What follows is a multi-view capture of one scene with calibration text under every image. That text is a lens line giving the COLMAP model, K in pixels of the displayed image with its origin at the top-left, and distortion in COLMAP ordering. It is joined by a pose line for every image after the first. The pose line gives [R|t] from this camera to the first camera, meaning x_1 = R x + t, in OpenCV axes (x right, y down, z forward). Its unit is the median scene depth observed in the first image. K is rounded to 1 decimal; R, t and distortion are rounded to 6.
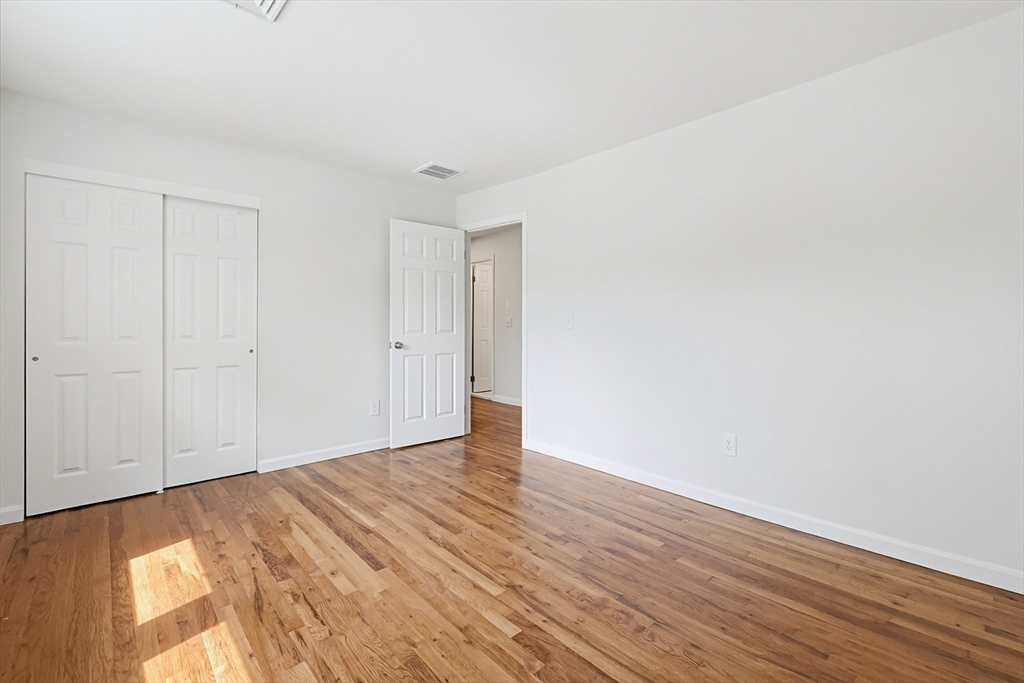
lens RADIAL K [[444.0, 0, 525.3], [0, 444.0, 324.1], [0, 0, 1]] dist [-0.000684, 0.000009]
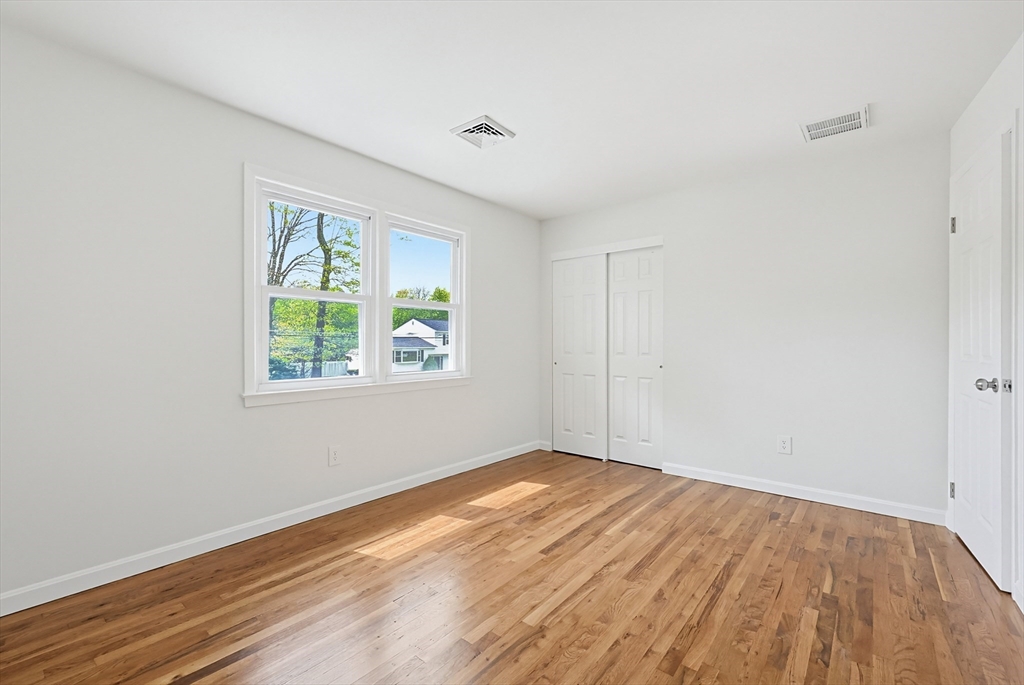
lens RADIAL K [[435.9, 0, 512.0], [0, 435.9, 342.5], [0, 0, 1]] dist [-0.000104, -0.000027]
pose [[0.124760, -0.004185, -0.992178, 0.637596], [0.000266, 0.999991, -0.004184, 0.001009], [0.992187, 0.000258, 0.124760, 0.615749]]
